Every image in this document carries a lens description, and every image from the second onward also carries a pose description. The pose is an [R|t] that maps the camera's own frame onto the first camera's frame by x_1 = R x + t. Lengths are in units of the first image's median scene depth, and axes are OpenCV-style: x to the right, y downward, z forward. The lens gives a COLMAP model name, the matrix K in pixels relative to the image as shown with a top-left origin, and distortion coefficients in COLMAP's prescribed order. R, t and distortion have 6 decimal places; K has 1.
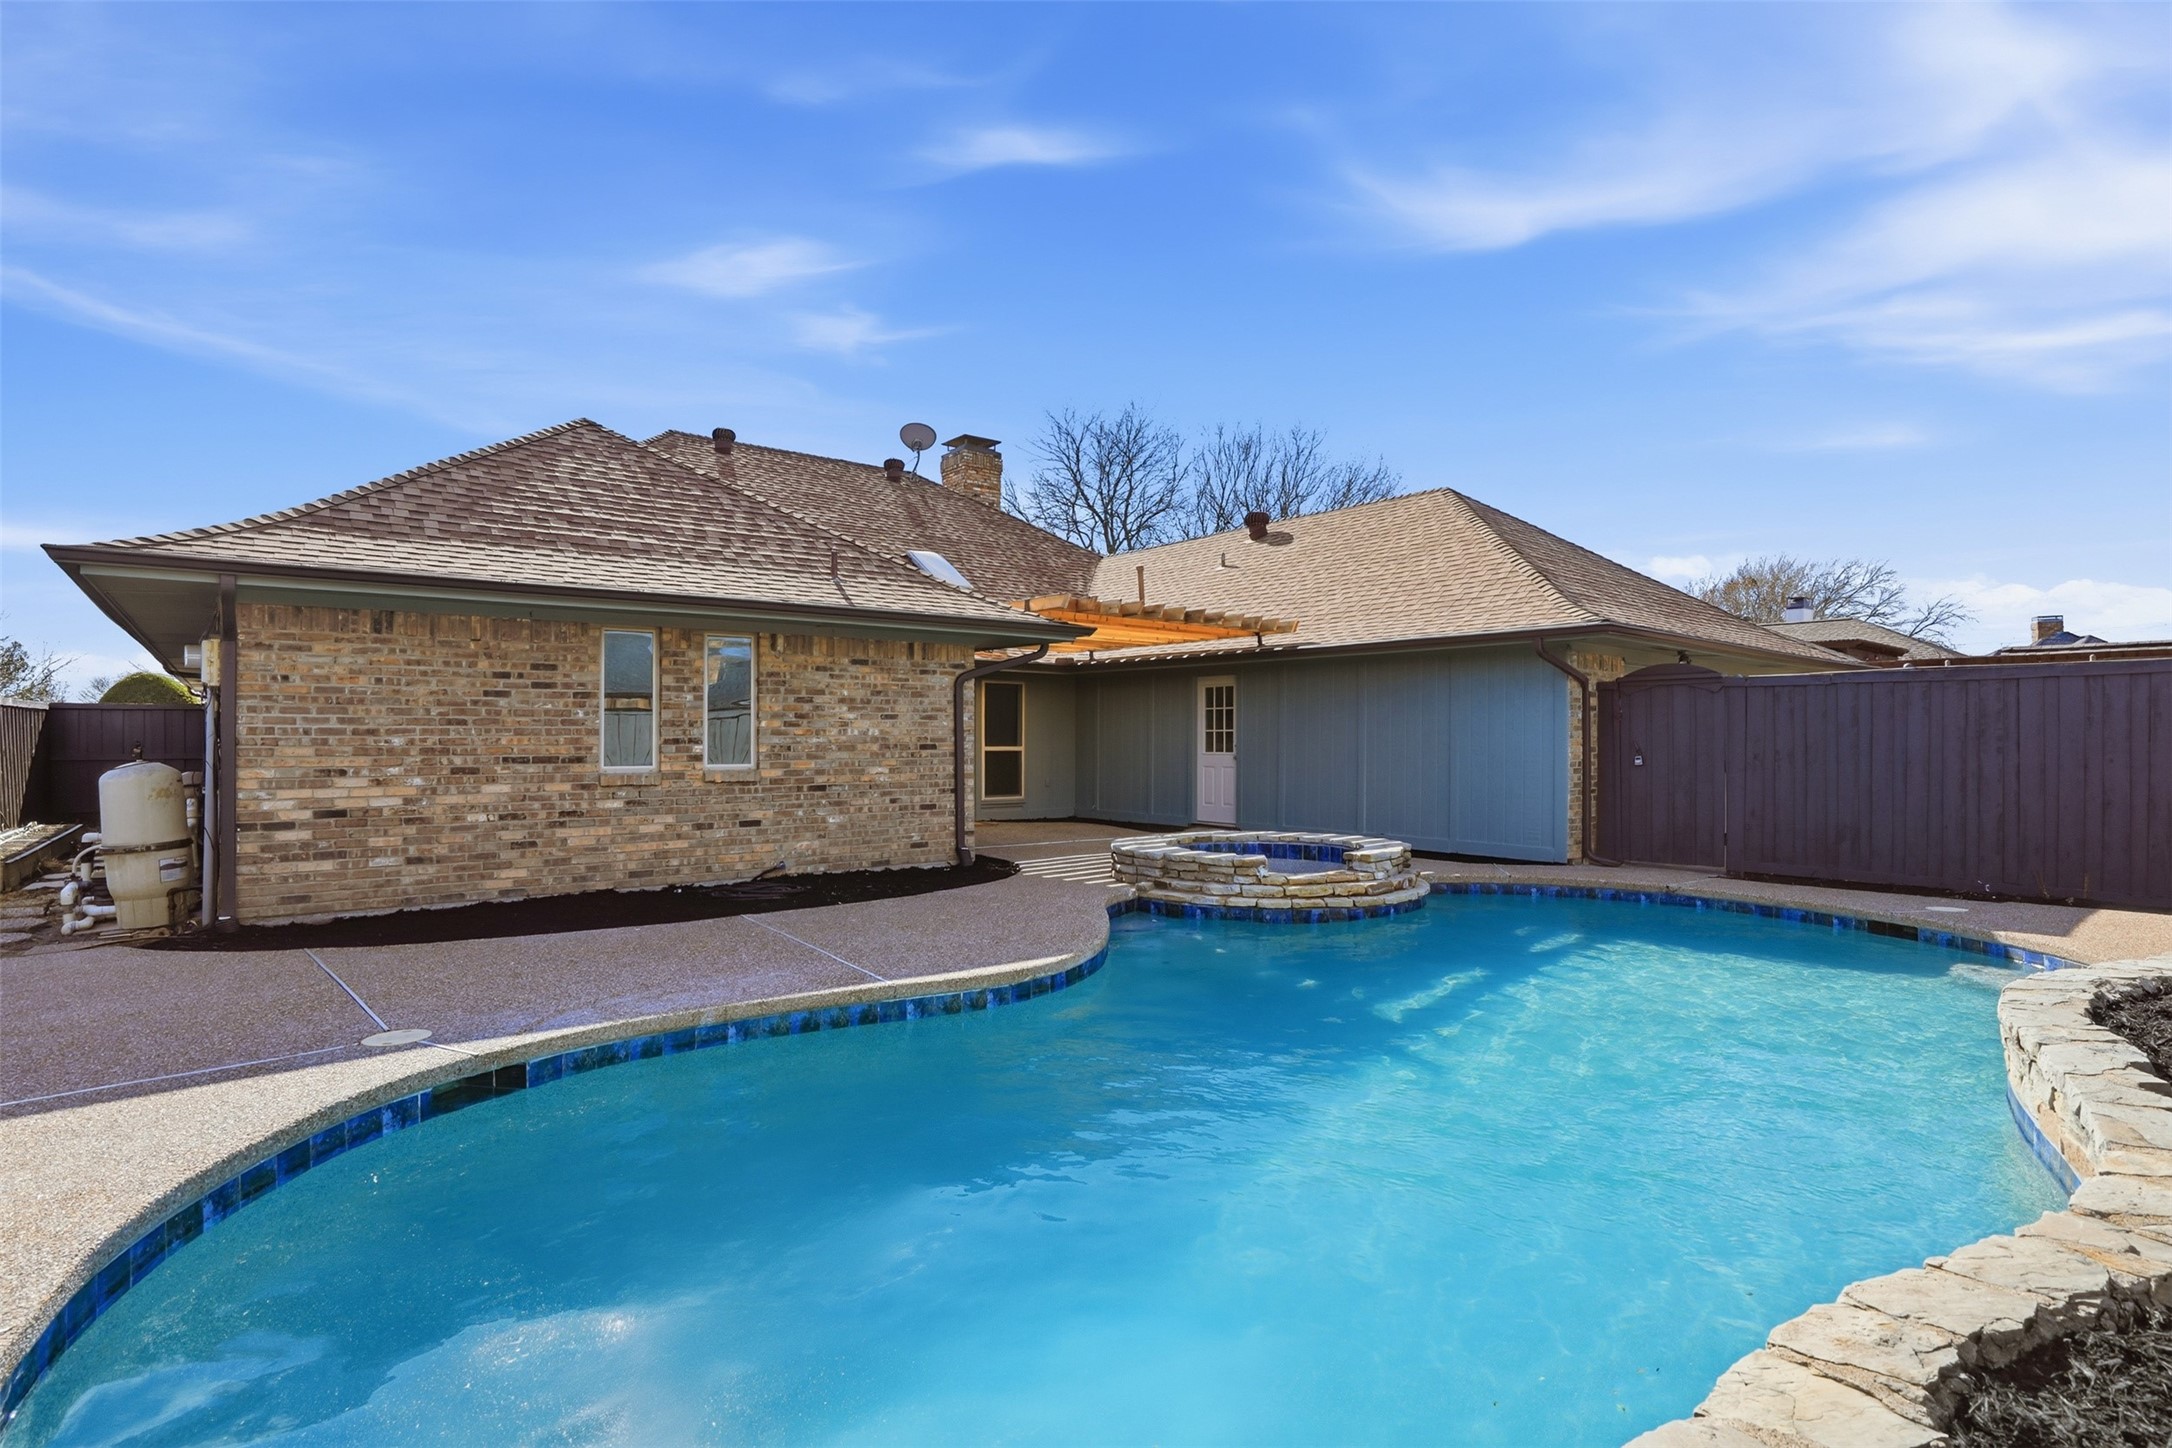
lens RADIAL K [[1025.3, 0, 1086.9], [0, 1025.3, 714.9], [0, 0, 1]] dist [0.000513, 0.000138]
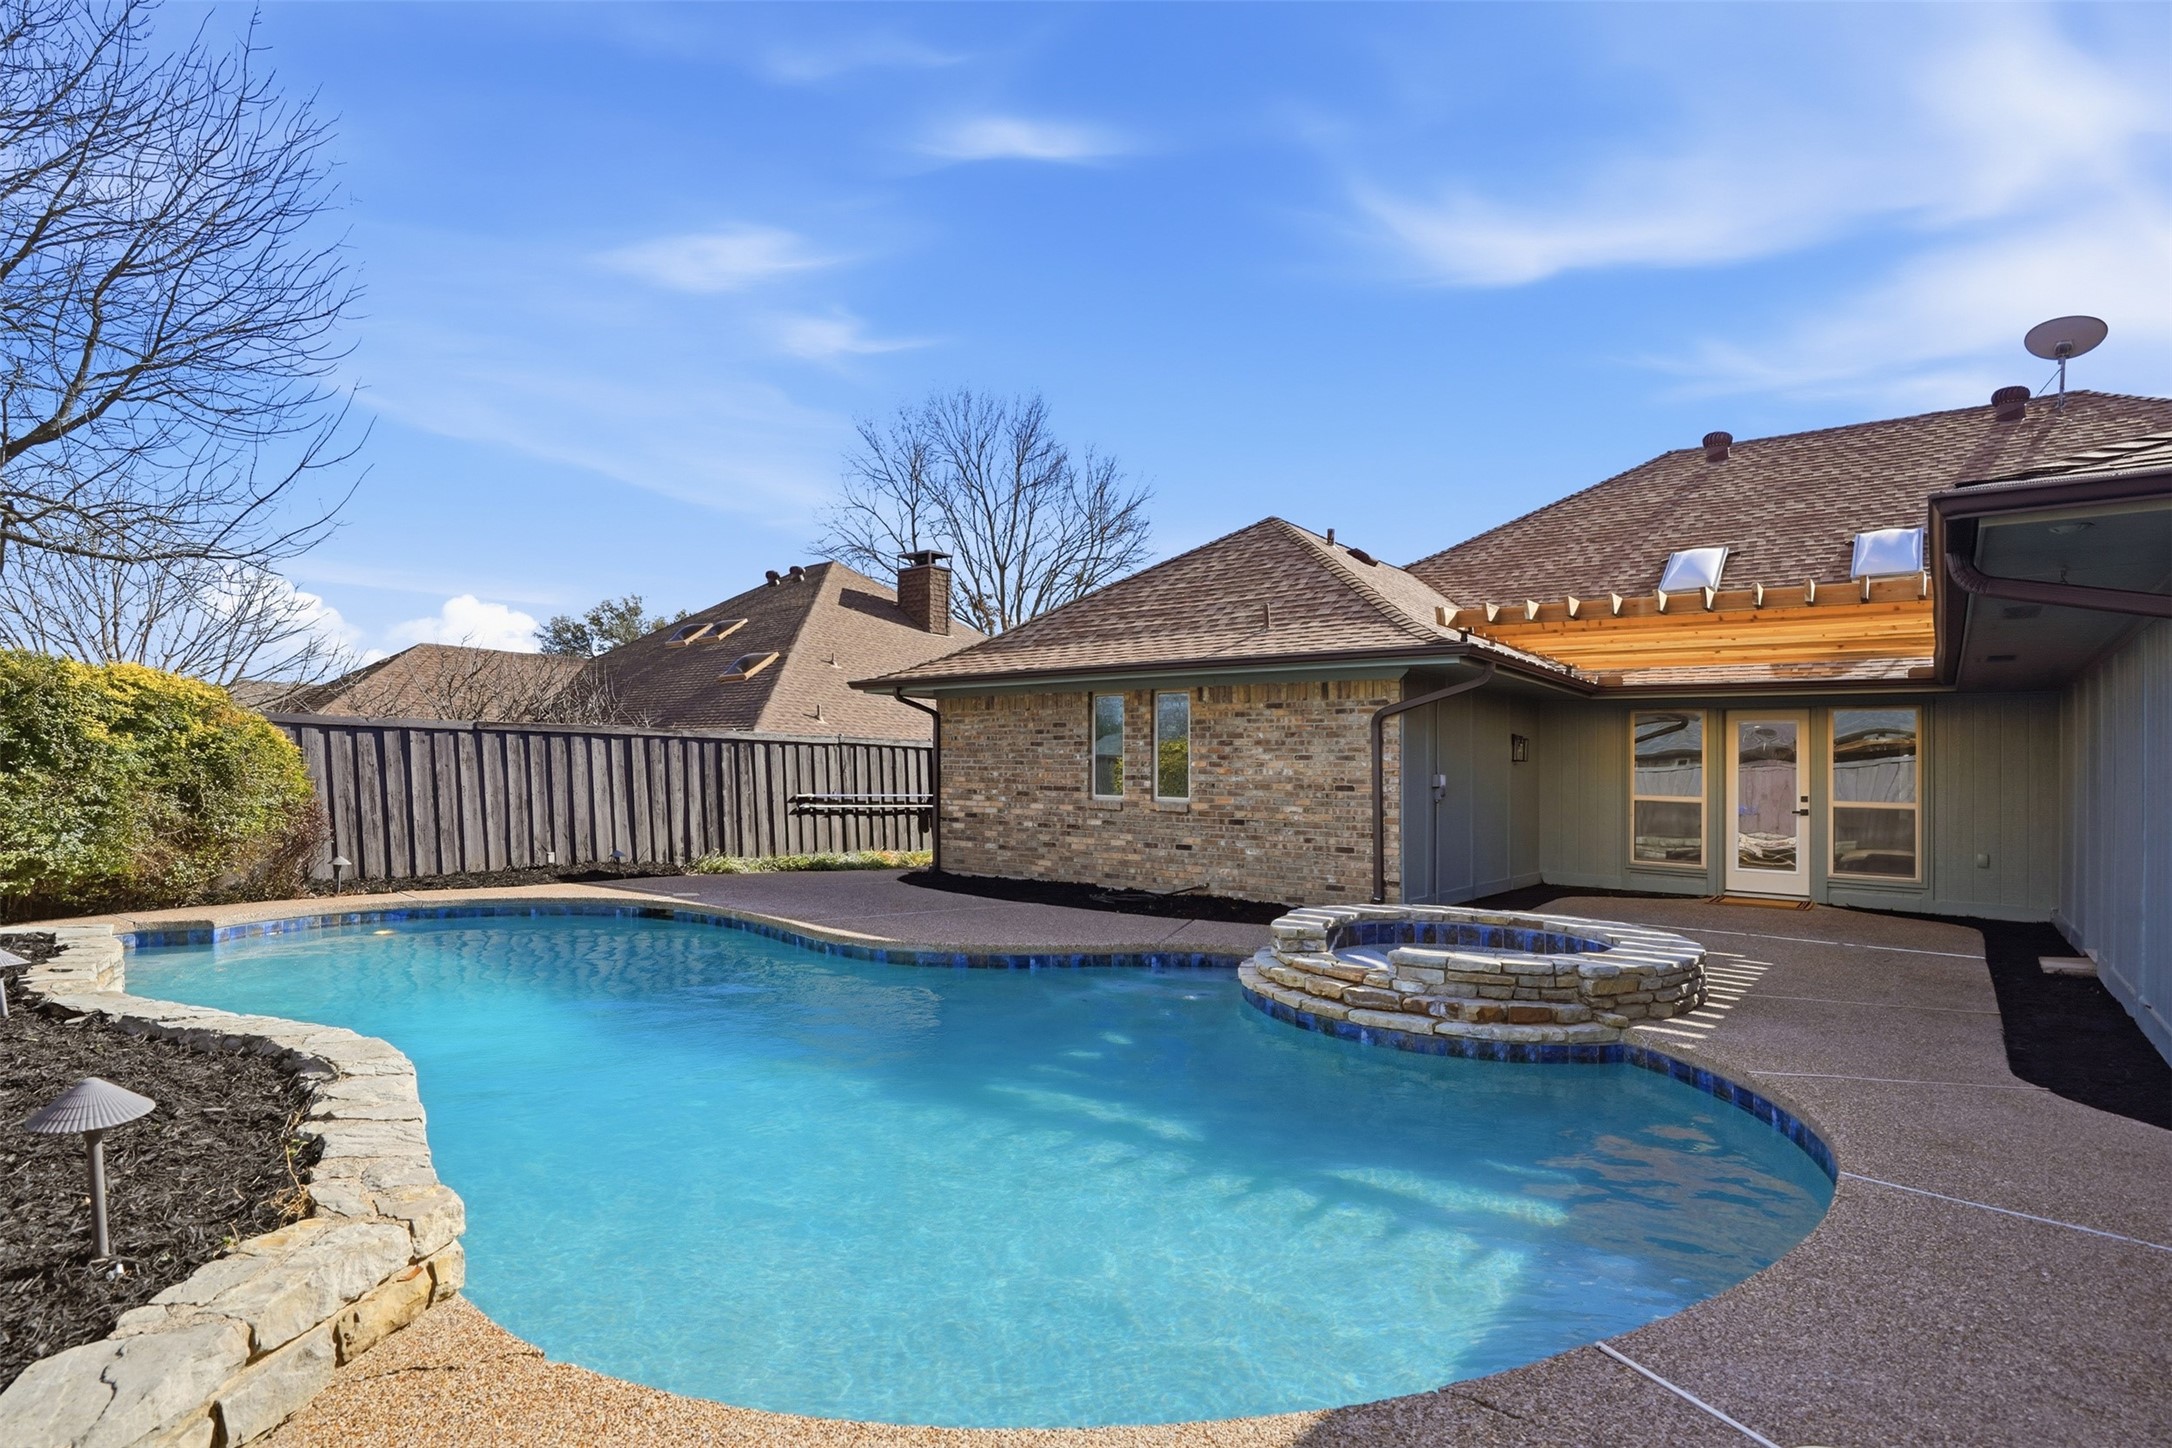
lens RADIAL K [[1025.3, 0, 1085.8], [0, 1025.3, 746.2], [0, 0, 1]] dist [0.000513, 0.000138]
pose [[0.286058, -0.017658, -0.958049, 0.768583], [0.003963, 0.999843, -0.017245, 0.007843], [0.958204, 0.001136, 0.286084, 0.532913]]
